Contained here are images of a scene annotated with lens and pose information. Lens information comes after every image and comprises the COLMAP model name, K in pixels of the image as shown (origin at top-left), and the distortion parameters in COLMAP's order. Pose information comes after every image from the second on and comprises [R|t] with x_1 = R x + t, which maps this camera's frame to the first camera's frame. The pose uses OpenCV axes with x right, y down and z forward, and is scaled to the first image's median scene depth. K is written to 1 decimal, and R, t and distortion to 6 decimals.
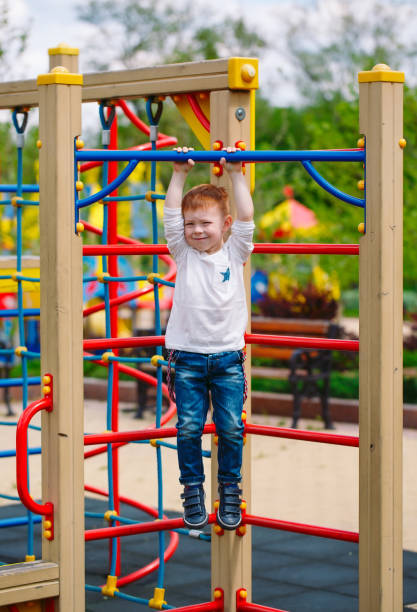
lens RADIAL K [[1948.7, 0, 208.5], [0, 1948.7, 306.0], [0, 0, 1]] dist [0.003552, -1.675059]
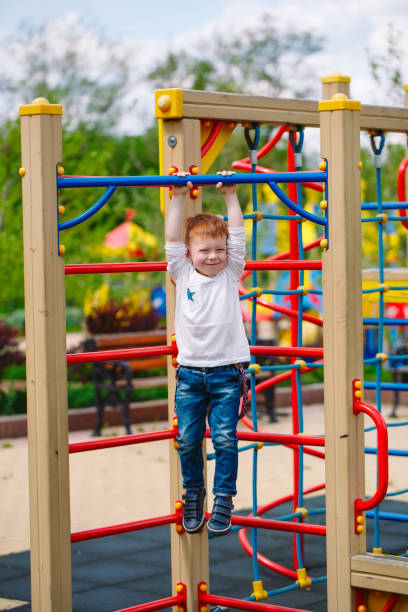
lens RADIAL K [[1810.9, 0, 204.0], [0, 1810.9, 306.0], [0, 0, 1]] dist [0.041395, -2.870524]
pose [[0.980655, -0.029368, 0.193530, -0.185994], [0.031176, 0.999494, -0.006302, -0.000906], [-0.193247, 0.012214, 0.981074, 0.019031]]
